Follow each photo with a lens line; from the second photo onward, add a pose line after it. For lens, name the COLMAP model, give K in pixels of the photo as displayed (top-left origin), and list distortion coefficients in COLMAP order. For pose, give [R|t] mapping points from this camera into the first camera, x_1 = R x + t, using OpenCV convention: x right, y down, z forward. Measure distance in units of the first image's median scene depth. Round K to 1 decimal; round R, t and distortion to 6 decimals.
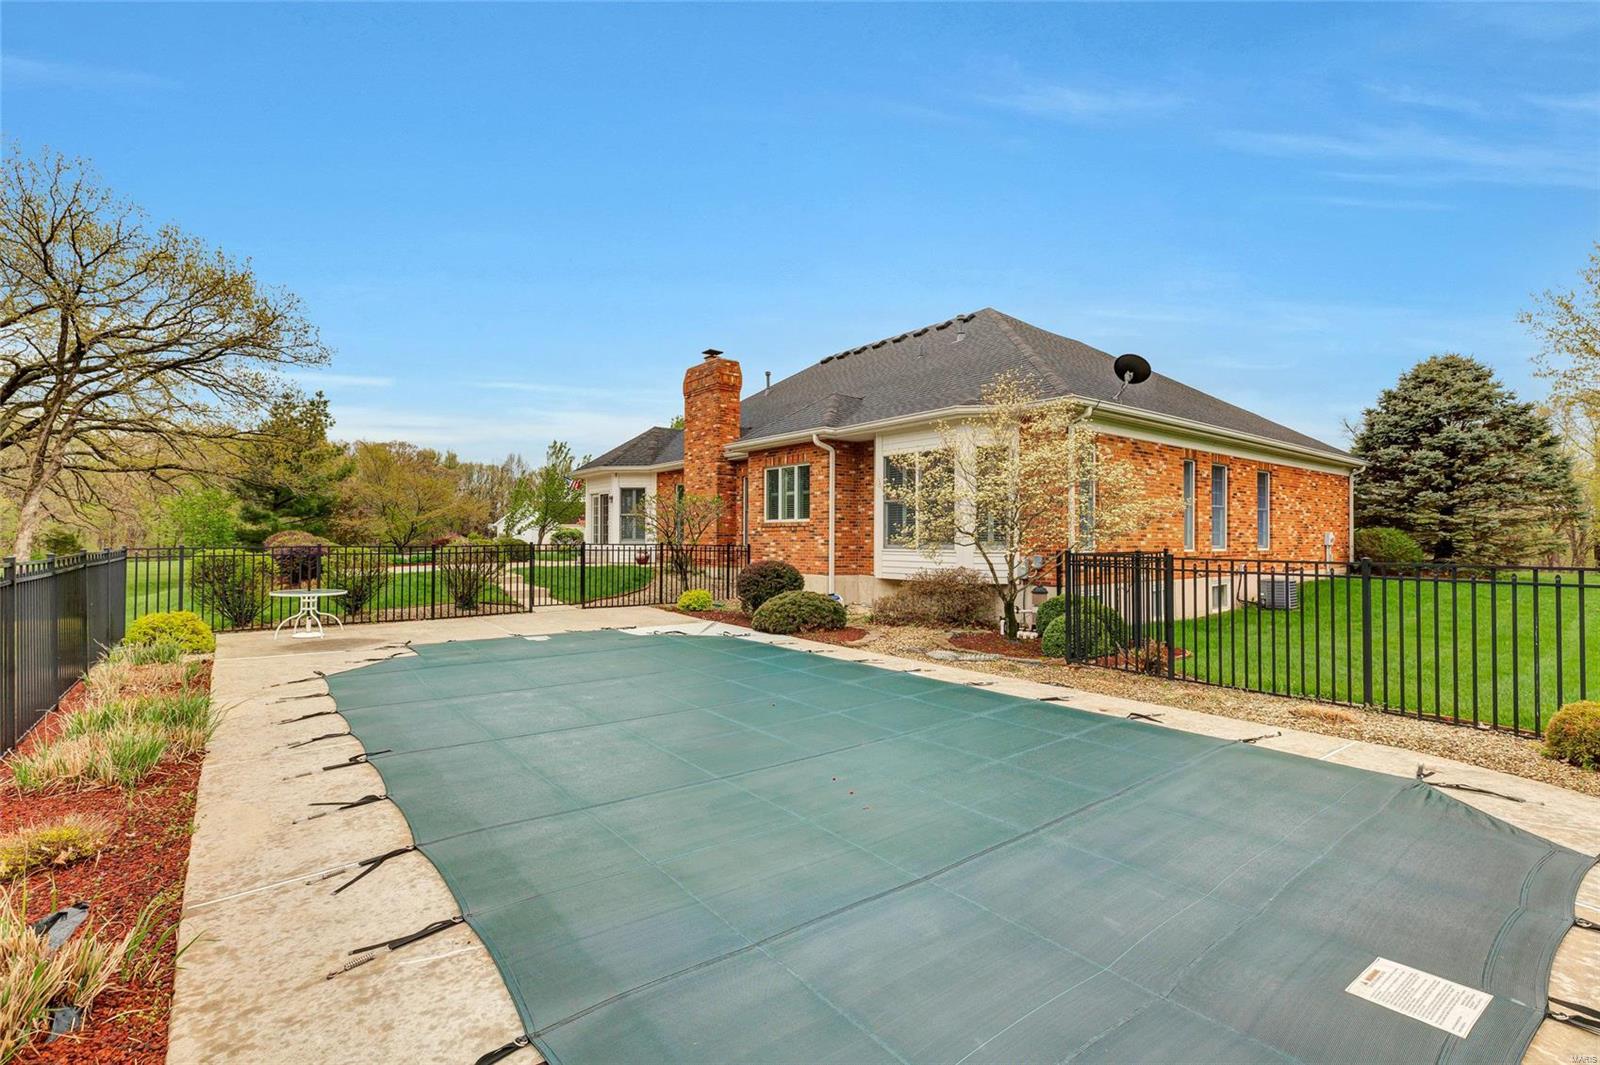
lens RADIAL K [[725.0, 0, 803.0], [0, 725.0, 531.5], [0, 0, 1]] dist [0.004218, -0.002145]
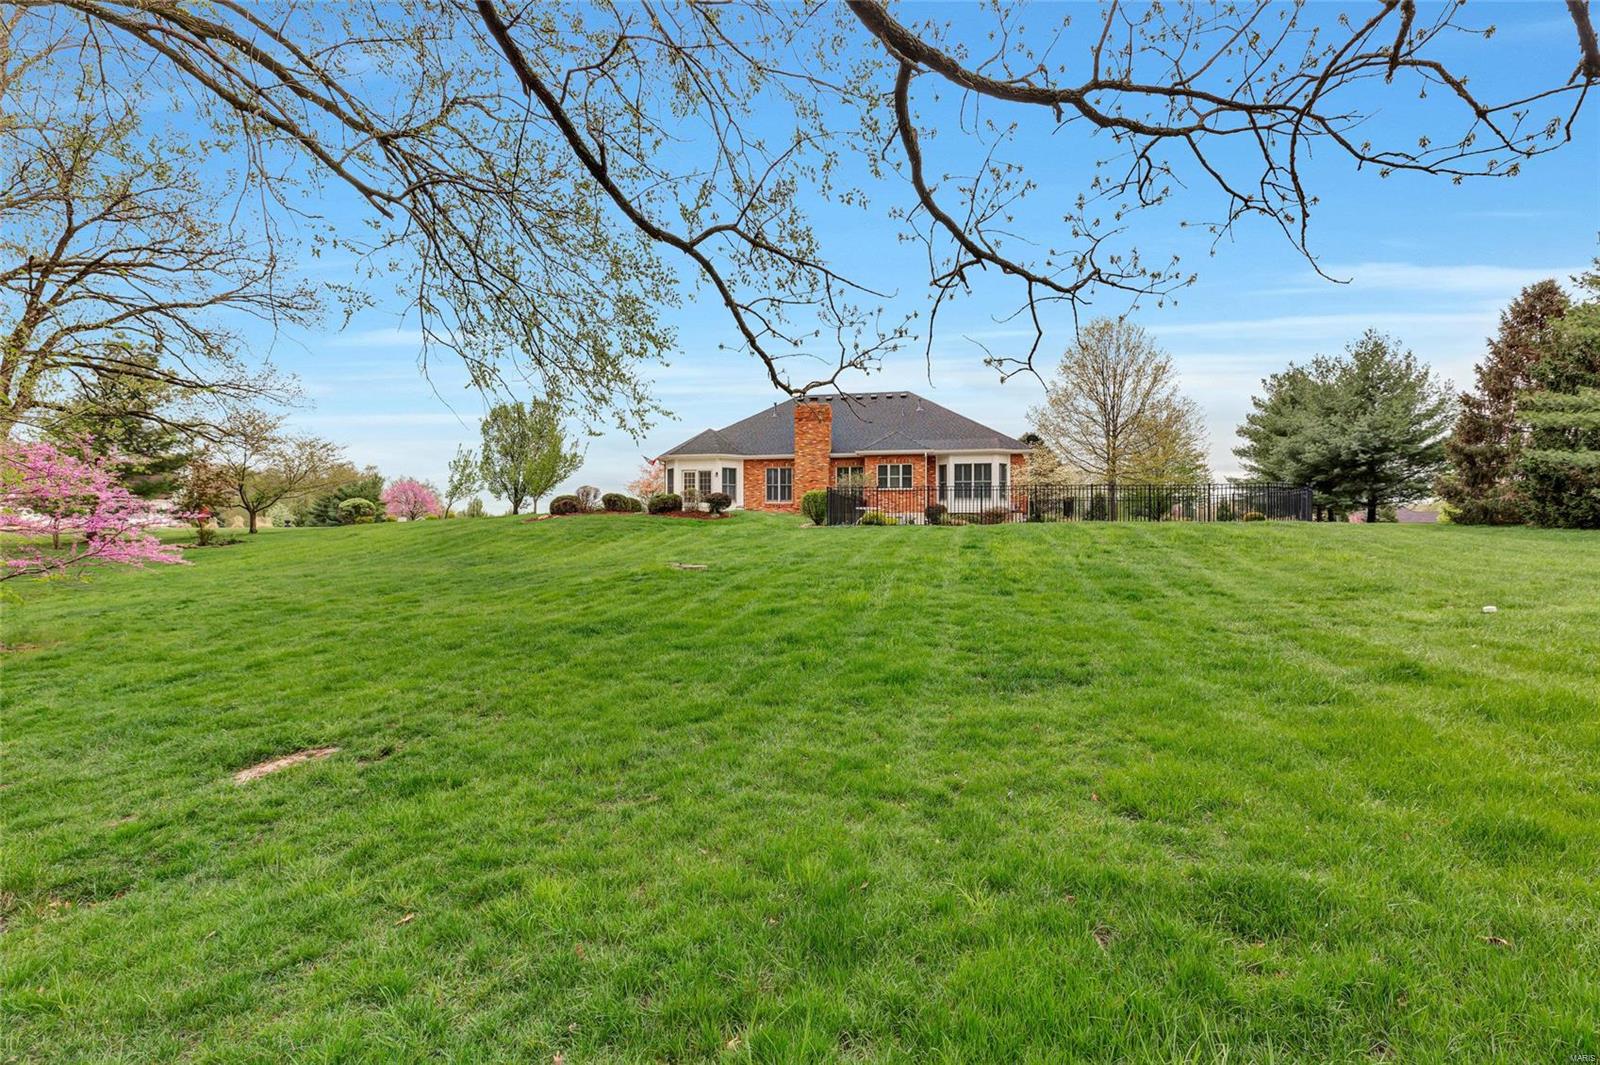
lens RADIAL K [[725.0, 0, 804.1], [0, 725.0, 531.4], [0, 0, 1]] dist [0.004218, -0.002145]
pose [[0.761872, -0.001921, 0.647725, -1.407935], [-0.003413, 0.999970, 0.006980, 0.084393], [-0.647719, -0.007528, 0.761842, -0.421774]]
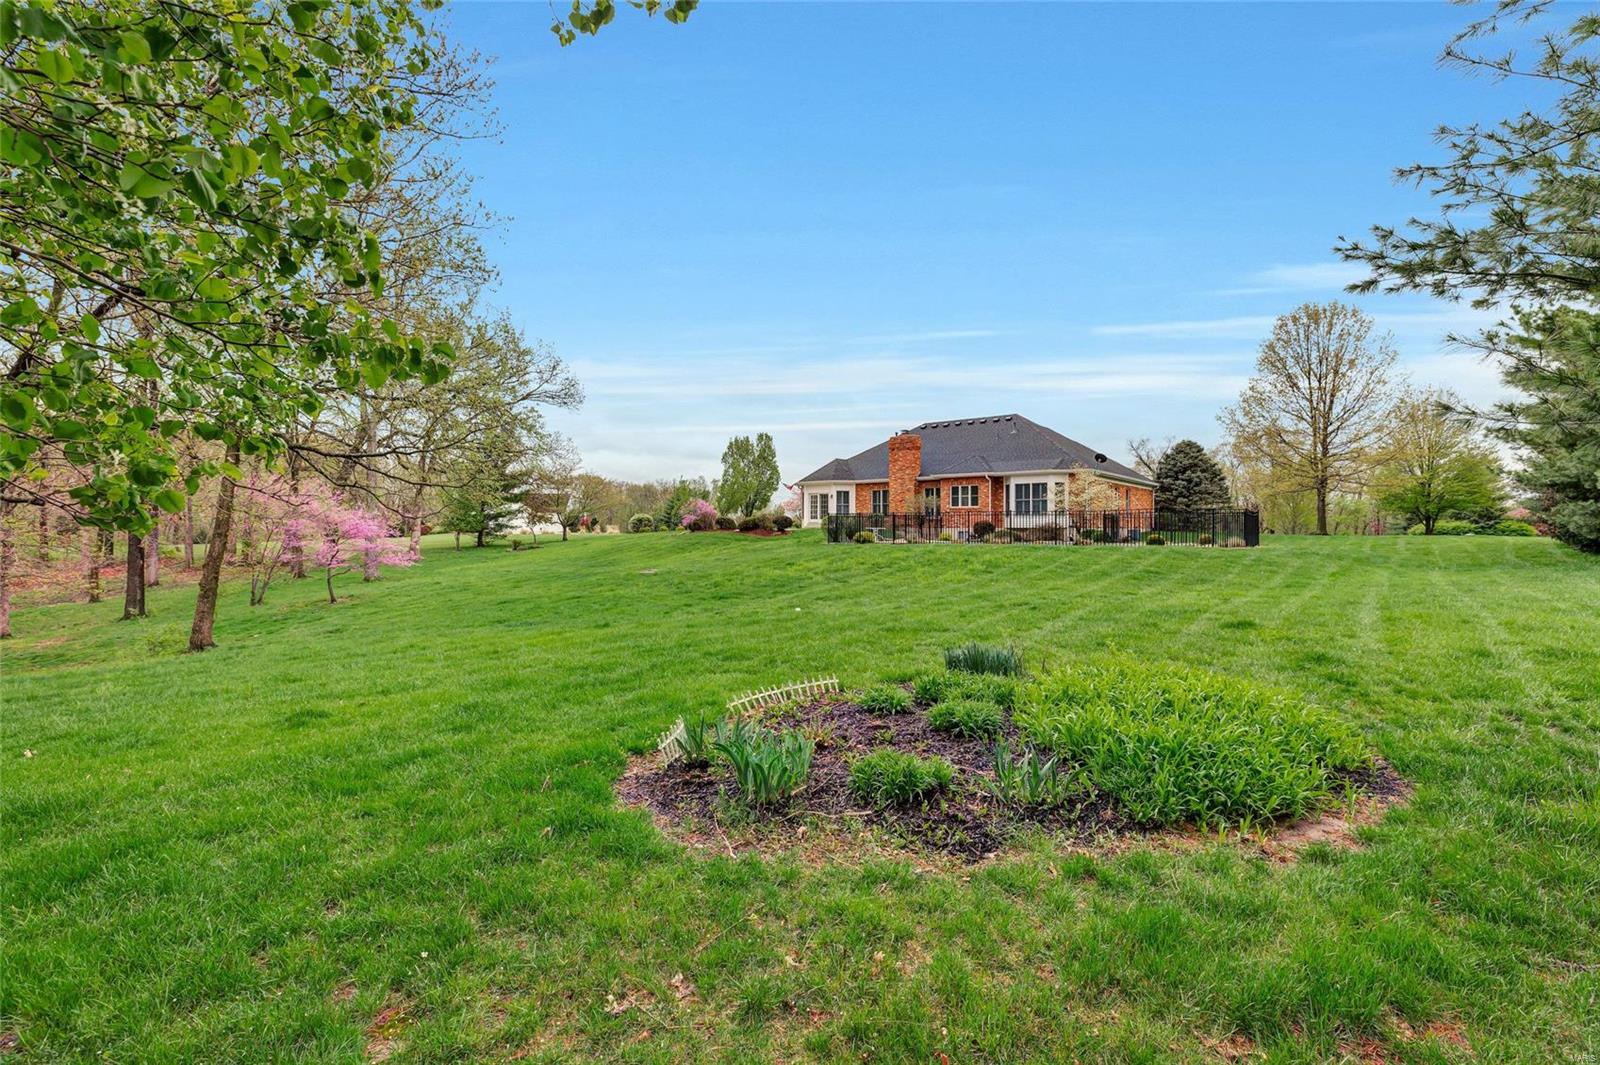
lens RADIAL K [[725.0, 0, 791.0], [0, 725.0, 530.2], [0, 0, 1]] dist [0.004218, -0.002145]
pose [[0.975188, 0.000055, 0.221380, -0.997709], [-0.001732, 0.999971, 0.007383, 0.041660], [-0.221374, -0.007584, 0.975160, -1.134528]]
